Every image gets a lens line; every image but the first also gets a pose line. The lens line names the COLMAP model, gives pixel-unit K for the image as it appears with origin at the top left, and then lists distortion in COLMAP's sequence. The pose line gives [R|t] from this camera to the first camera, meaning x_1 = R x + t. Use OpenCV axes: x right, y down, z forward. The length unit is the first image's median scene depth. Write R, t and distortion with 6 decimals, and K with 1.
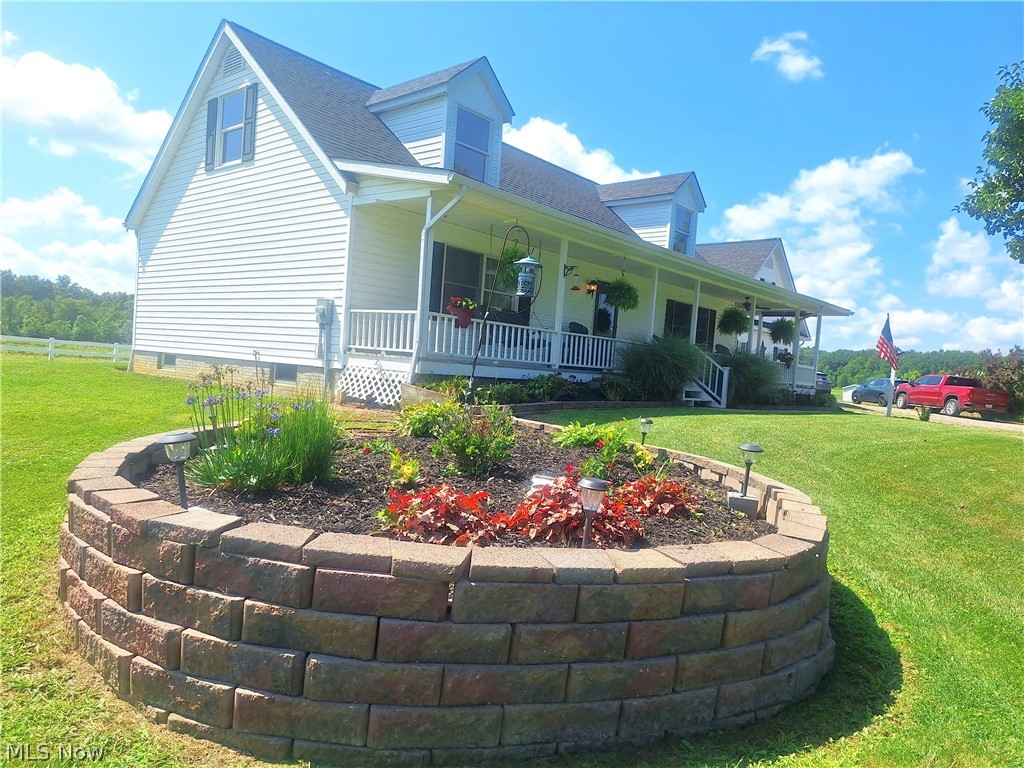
lens RADIAL K [[712.8, 0, 512.1], [0, 712.8, 388.5], [0, 0, 1]] dist [0.072446, -0.046902]
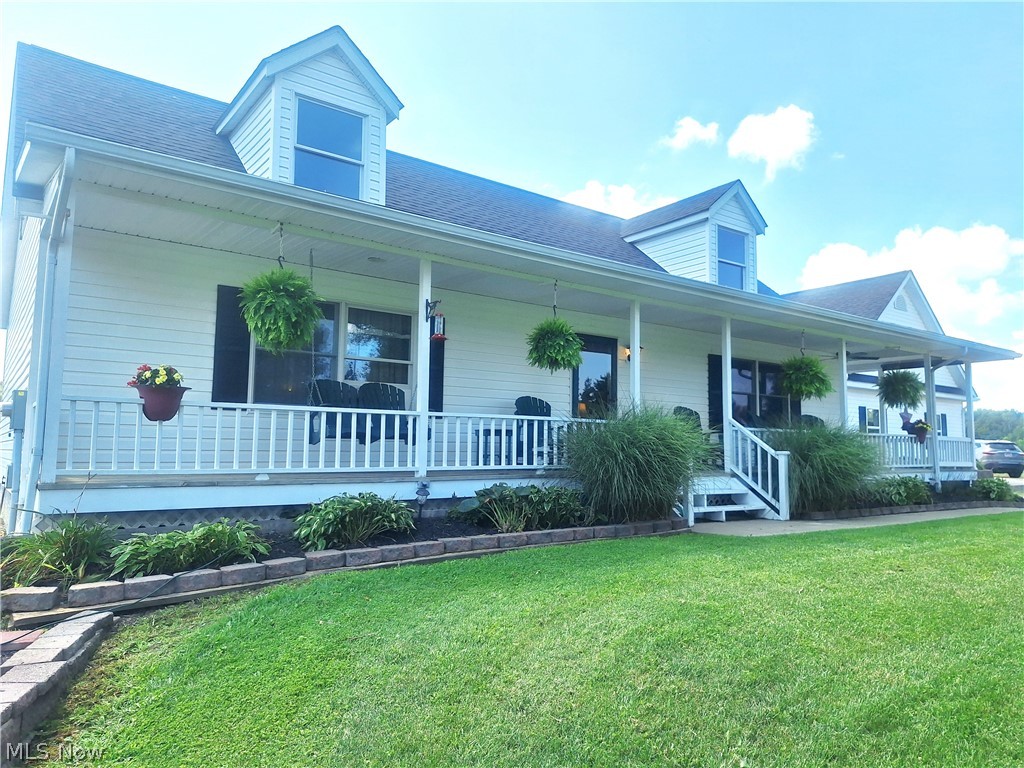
lens RADIAL K [[712.8, 0, 511.0], [0, 712.8, 381.5], [0, 0, 1]] dist [0.072446, -0.046902]
pose [[0.975955, -0.078488, -0.203351, 0.205172], [0.051410, 0.989487, -0.135176, -0.018033], [0.211823, 0.121472, 0.969730, 0.345264]]
